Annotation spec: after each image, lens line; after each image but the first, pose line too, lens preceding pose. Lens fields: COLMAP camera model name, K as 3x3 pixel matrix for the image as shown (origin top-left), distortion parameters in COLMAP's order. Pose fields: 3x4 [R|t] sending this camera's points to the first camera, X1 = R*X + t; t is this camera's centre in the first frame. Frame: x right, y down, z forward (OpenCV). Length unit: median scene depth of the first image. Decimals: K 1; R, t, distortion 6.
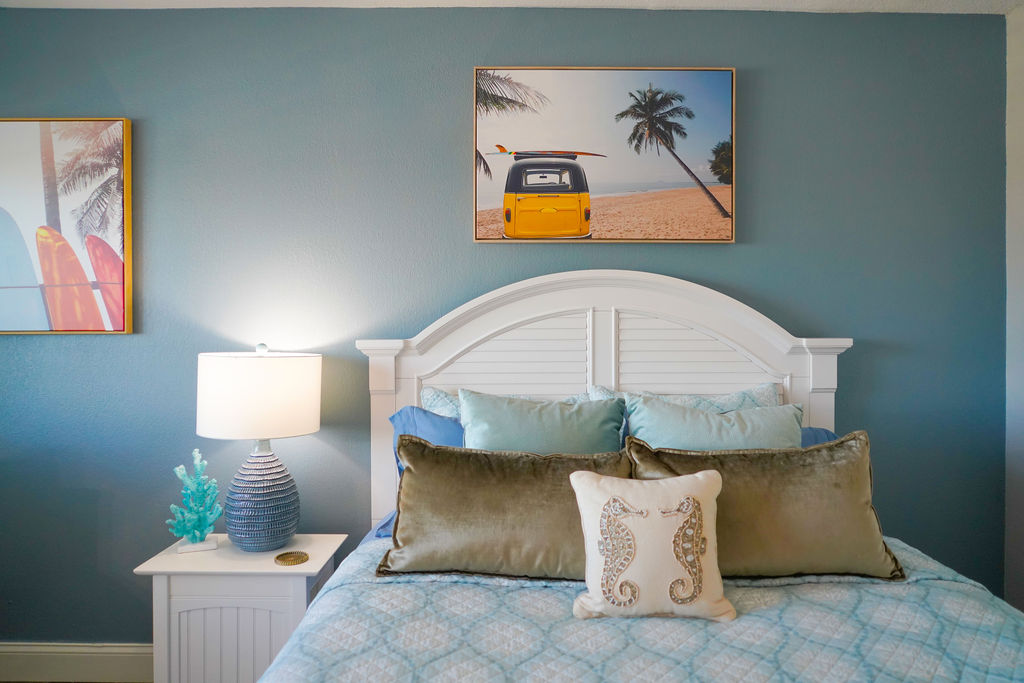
lens RADIAL K [[673.6, 0, 512.0], [0, 673.6, 341.5], [0, 0, 1]] dist [-0.028650, 0.003078]
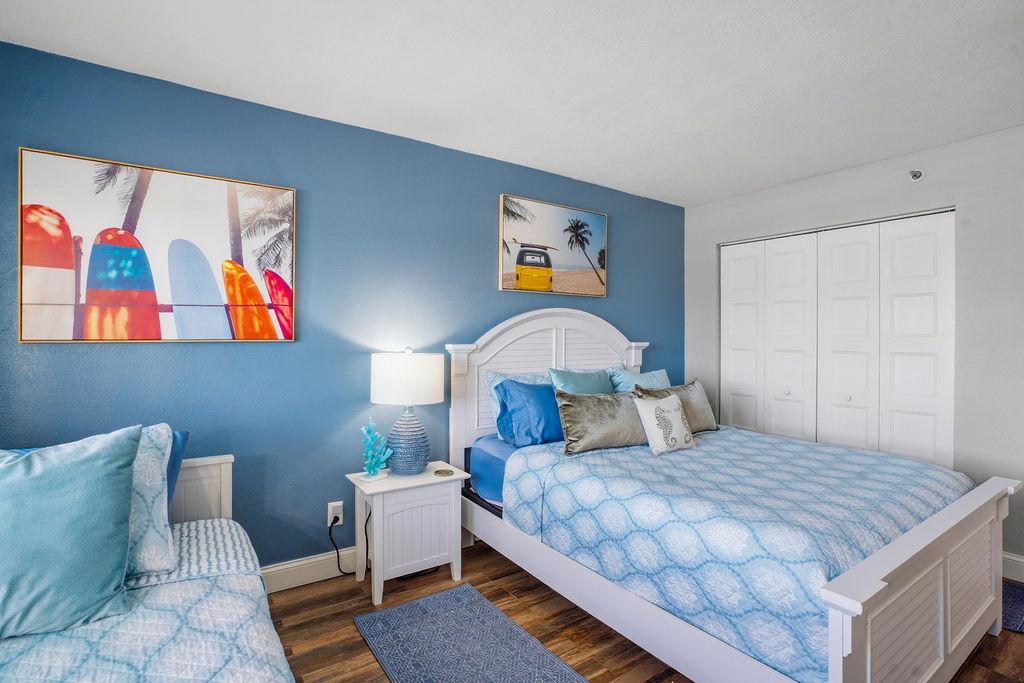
lens RADIAL K [[493.6, 0, 518.7], [0, 493.6, 343.5], [0, 0, 1]] dist [-0.066998, 0.032244]
pose [[0.824246, -0.005922, 0.566201, -0.774187], [0.008682, 0.999960, -0.002181, -0.000841], [-0.566166, 0.006713, 0.824264, -0.118558]]
